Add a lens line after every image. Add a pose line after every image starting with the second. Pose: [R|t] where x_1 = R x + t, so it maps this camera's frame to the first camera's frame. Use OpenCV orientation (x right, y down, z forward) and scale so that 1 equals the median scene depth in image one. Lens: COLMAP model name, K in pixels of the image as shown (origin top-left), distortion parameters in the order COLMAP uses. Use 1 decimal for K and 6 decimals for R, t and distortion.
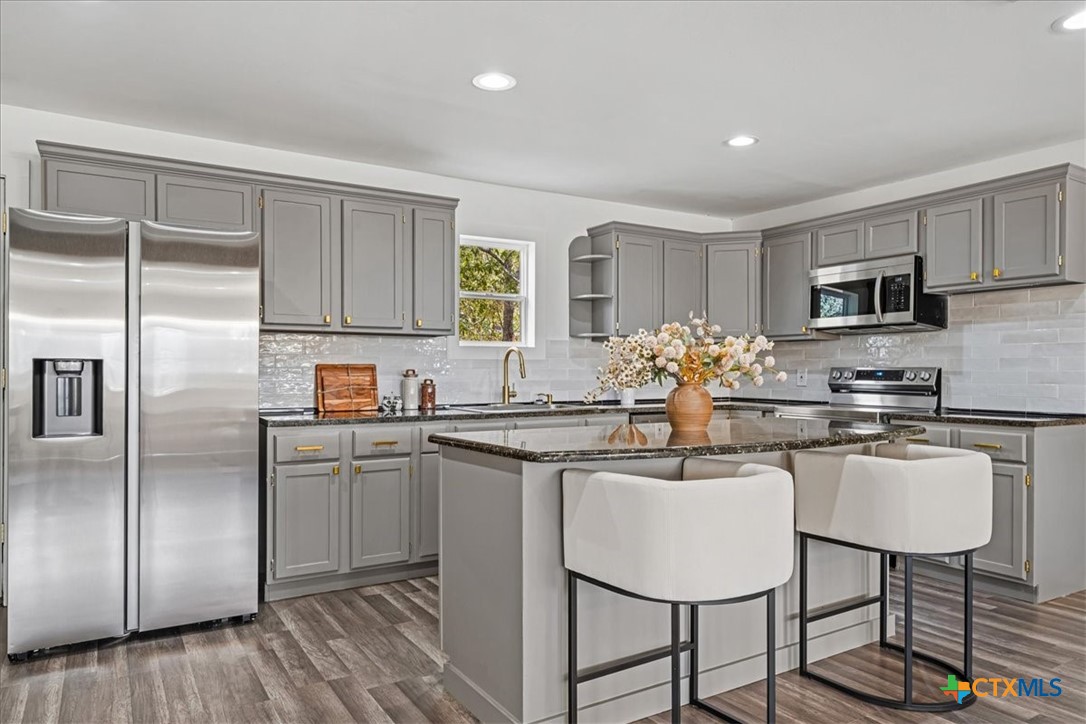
lens RADIAL K [[727.5, 0, 543.8], [0, 727.5, 369.6], [0, 0, 1]] dist [-0.006089, -0.000643]
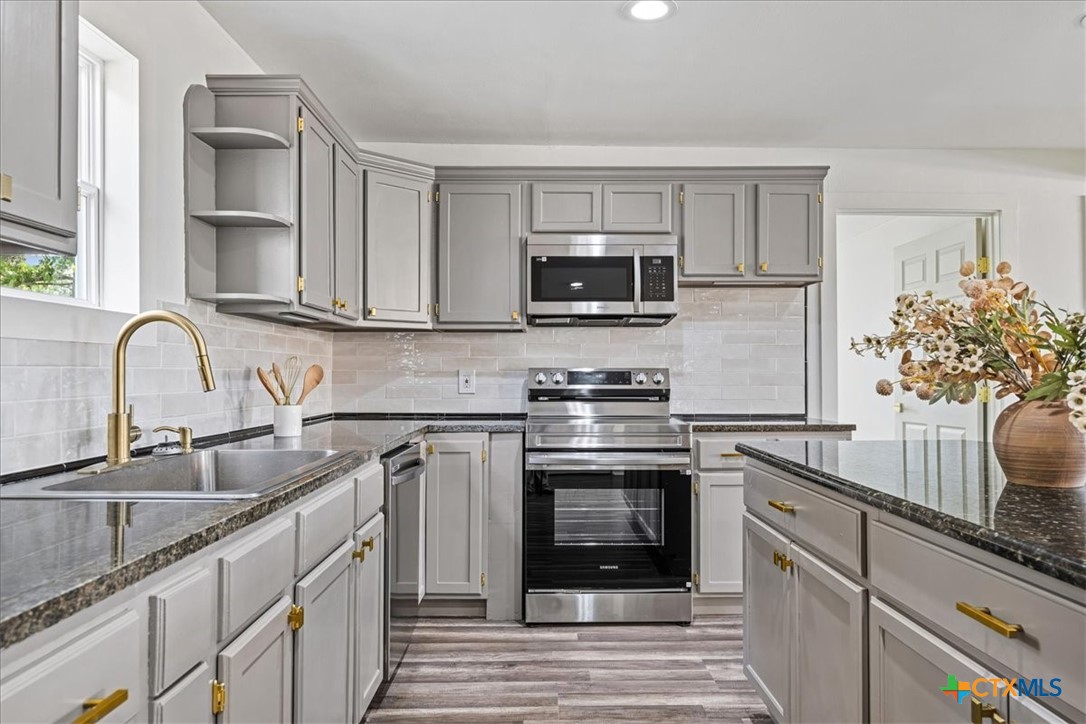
lens RADIAL K [[727.5, 0, 564.7], [0, 727.5, 362.9], [0, 0, 1]] dist [-0.006089, -0.000643]
pose [[0.504908, 0.012694, 0.863080, -0.263641], [-0.000415, 0.999895, -0.014463, 0.002856], [-0.863173, 0.006944, 0.504860, 0.642257]]
